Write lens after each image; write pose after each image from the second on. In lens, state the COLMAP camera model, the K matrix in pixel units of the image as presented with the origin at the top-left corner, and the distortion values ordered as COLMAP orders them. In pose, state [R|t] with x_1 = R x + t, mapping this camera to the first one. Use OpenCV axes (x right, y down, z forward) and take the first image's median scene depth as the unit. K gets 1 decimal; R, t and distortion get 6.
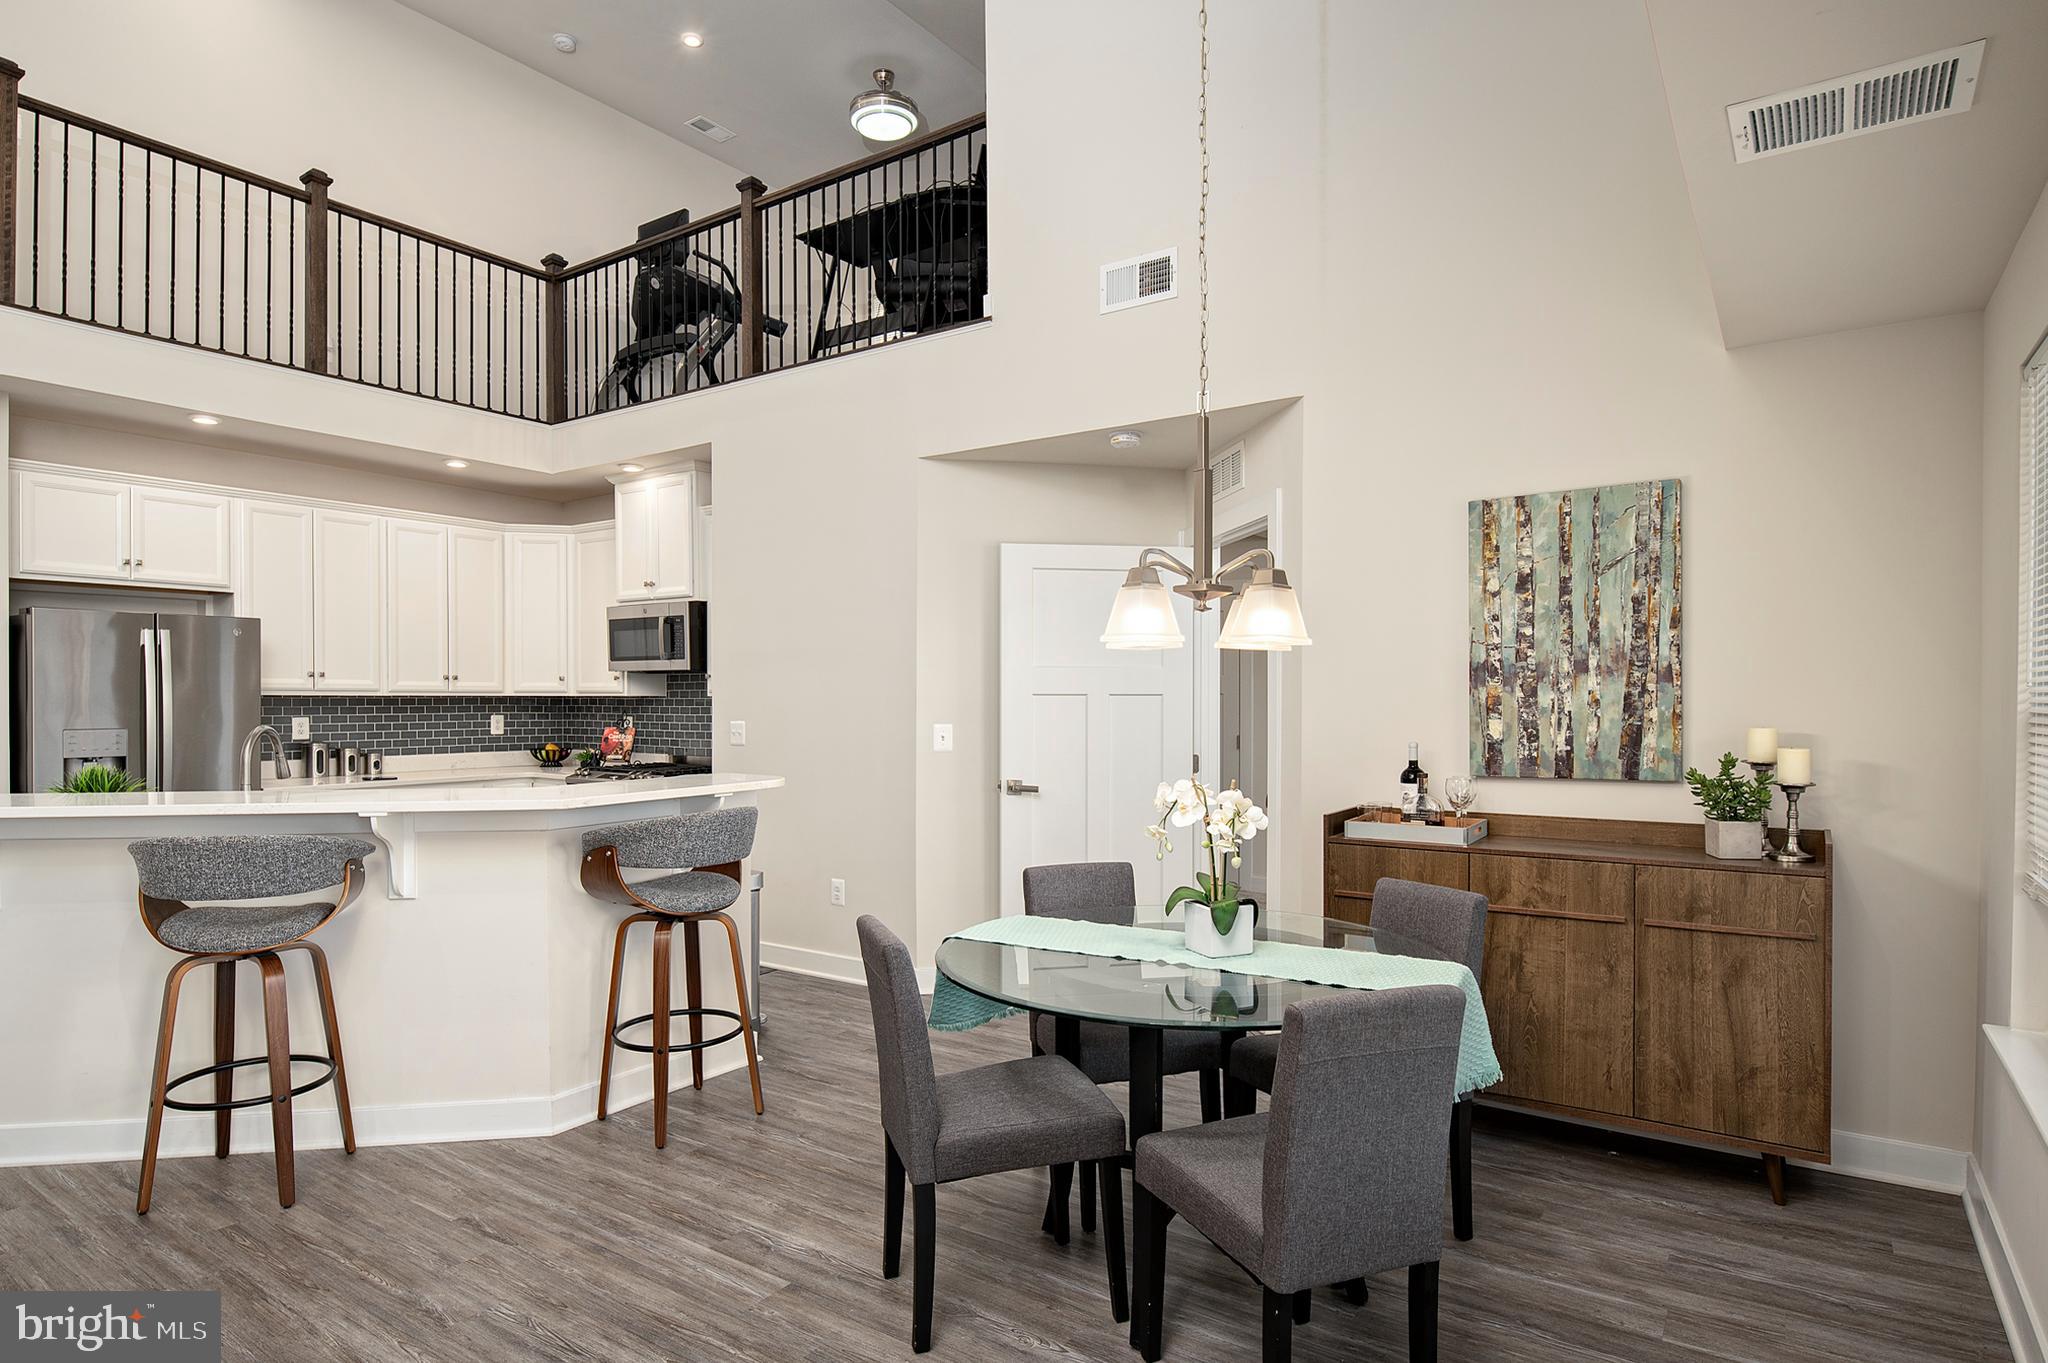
lens RADIAL K [[1112.7, 0, 1020.4], [0, 1112.7, 718.8], [0, 0, 1]] dist [-0.005060, -0.002426]
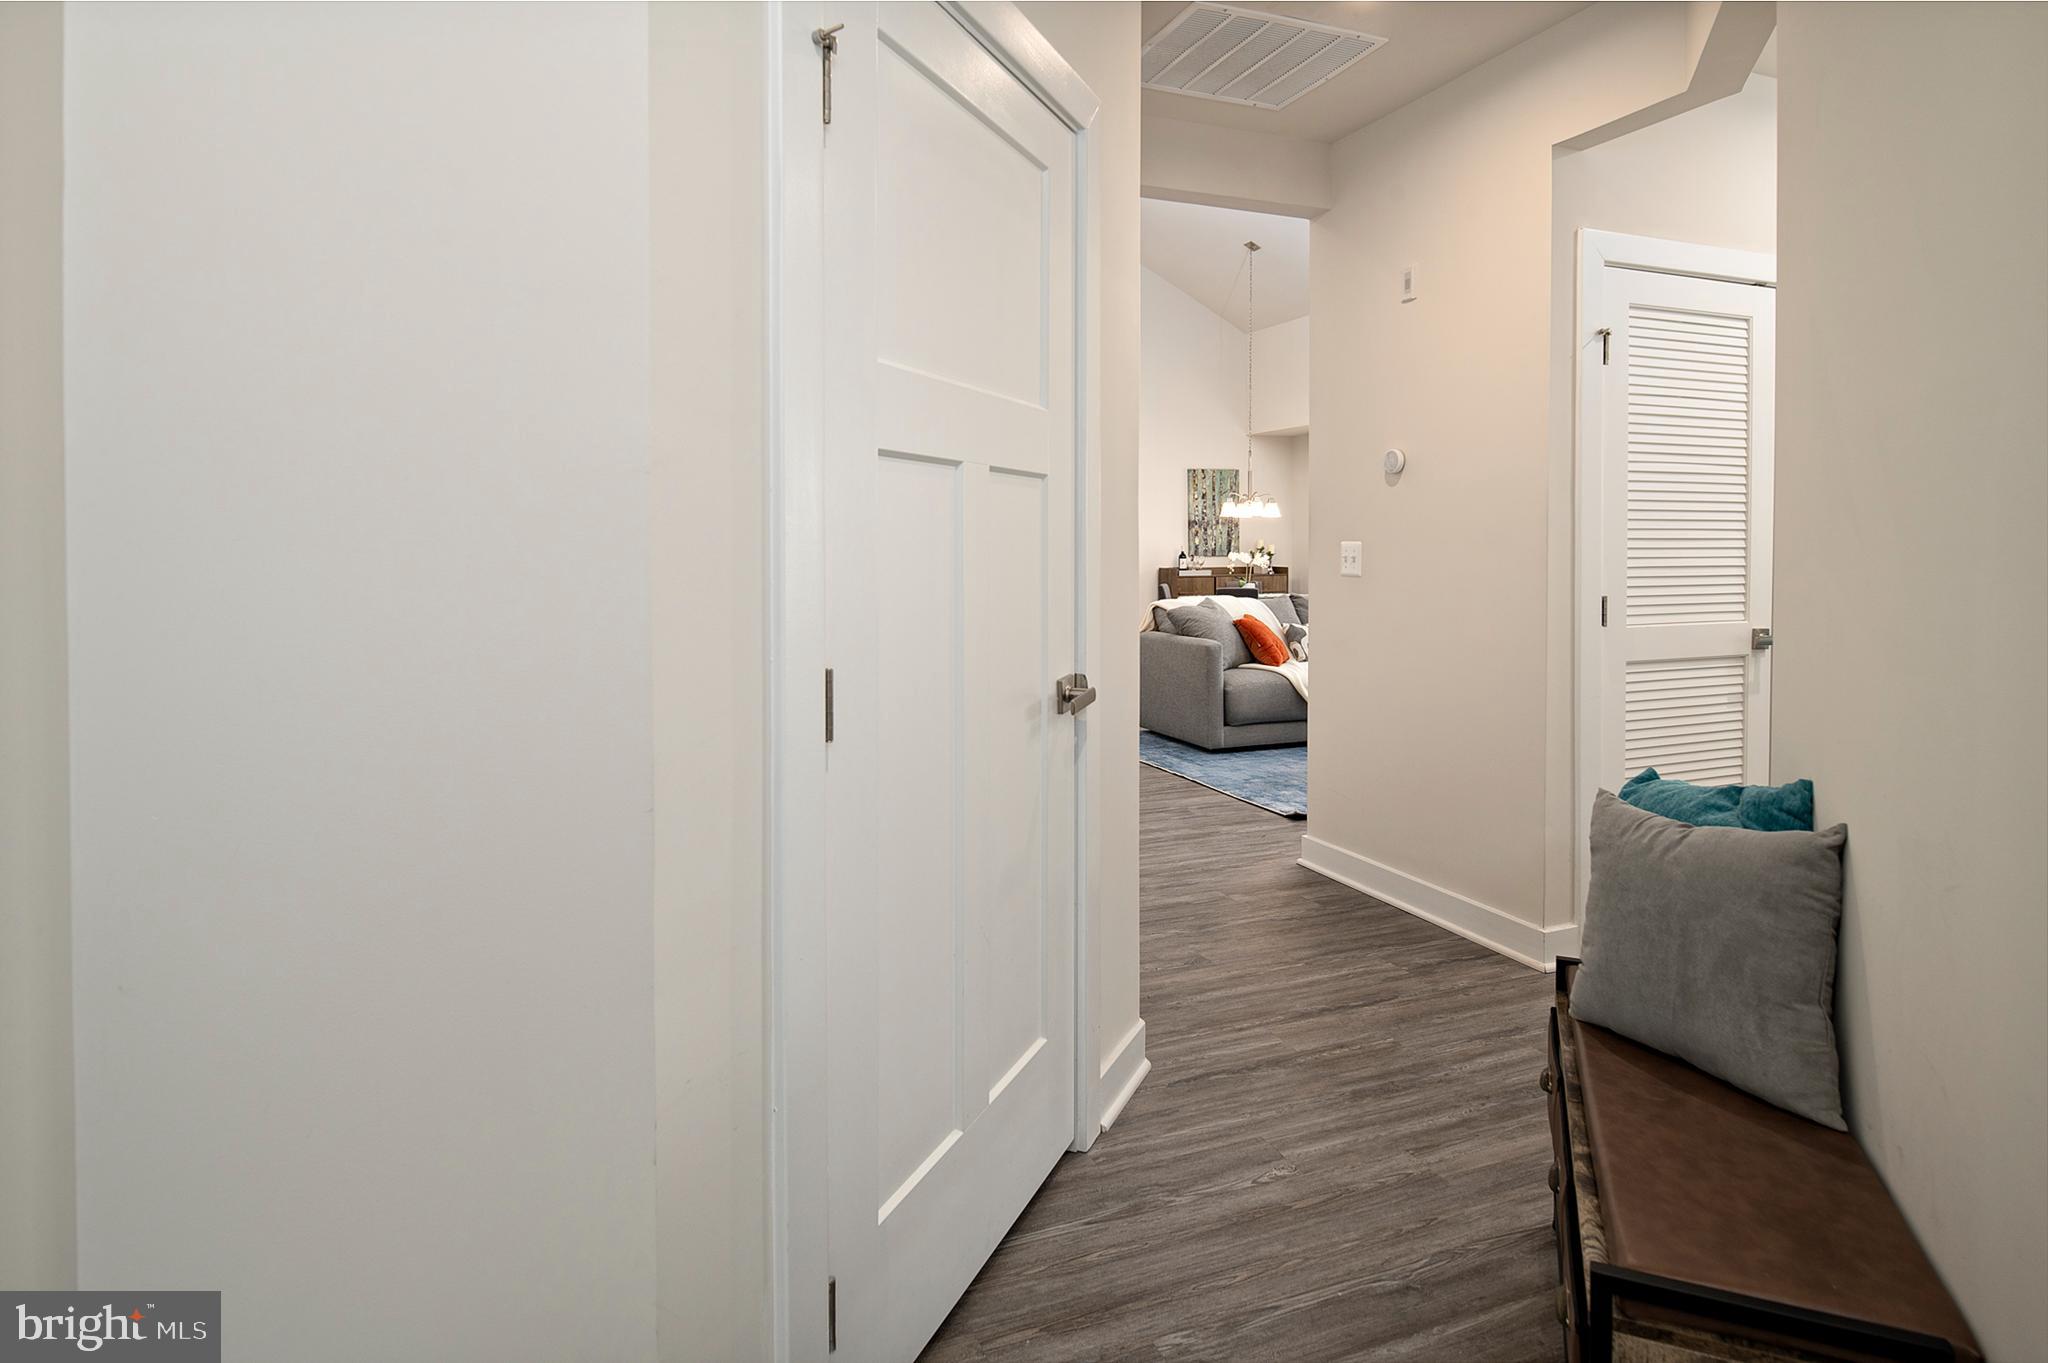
lens RADIAL K [[1105.5, 0, 1018.9], [0, 1105.5, 568.5], [0, 0, 1]] dist [-0.012687, -0.000083]
pose [[0.550943, -0.020953, 0.834280, -2.547068], [0.016831, 0.999760, 0.013994, 0.035126], [-0.834373, 0.006333, 0.551164, -0.329105]]
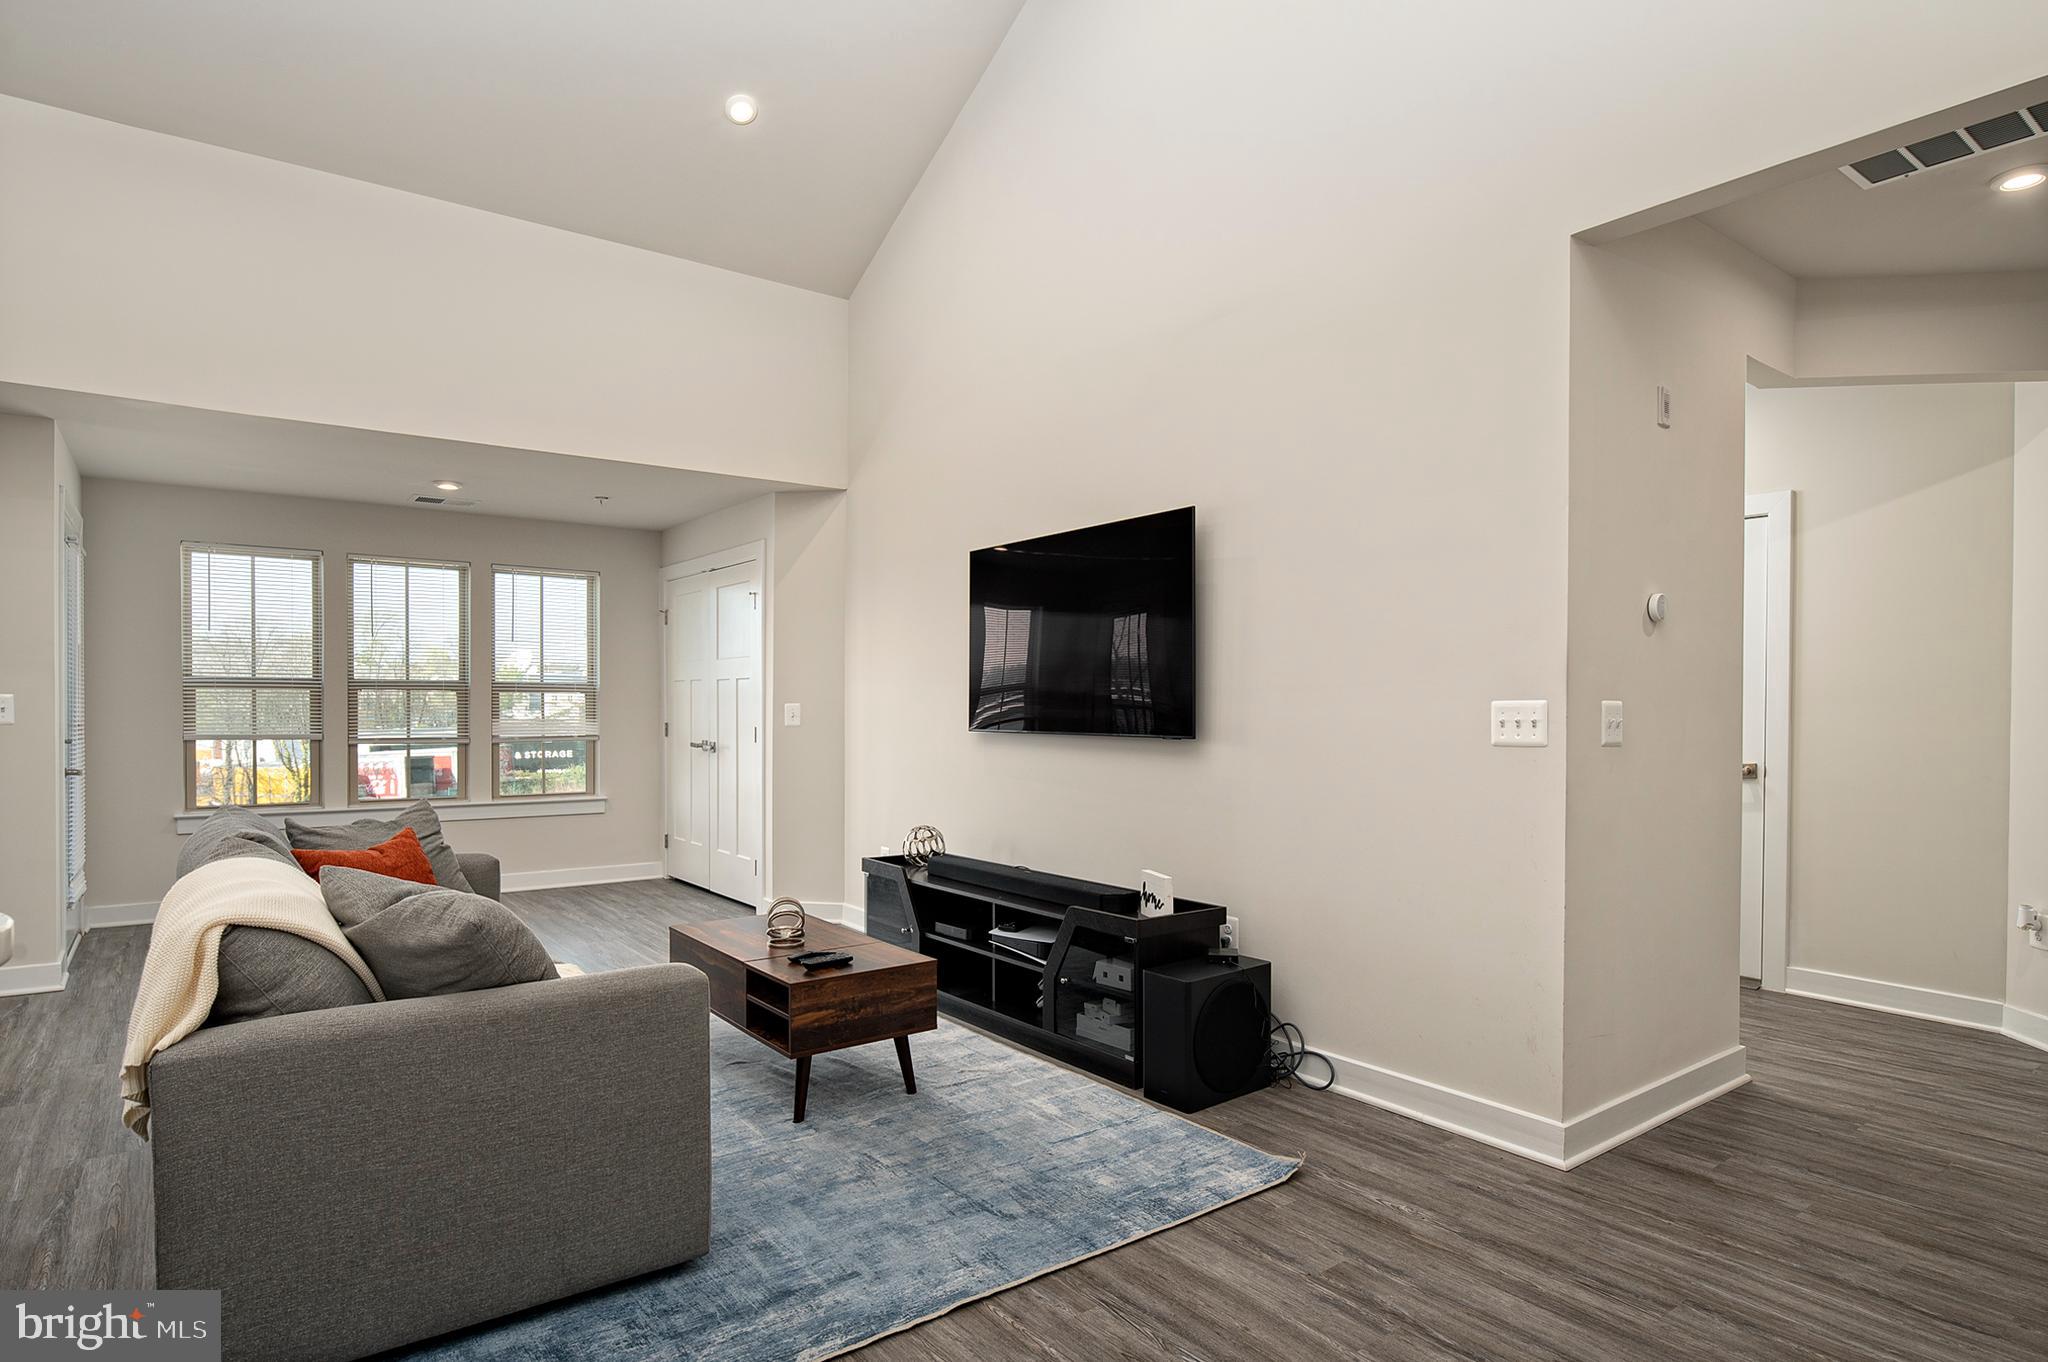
lens RADIAL K [[1112.7, 0, 1020.4], [0, 1112.7, 718.3], [0, 0, 1]] dist [-0.005060, -0.002426]
pose [[-0.949923, -0.007877, 0.312383, -1.262612], [0.000694, 0.999627, 0.027317, 0.019678], [-0.312482, 0.026165, -0.949563, 0.973490]]
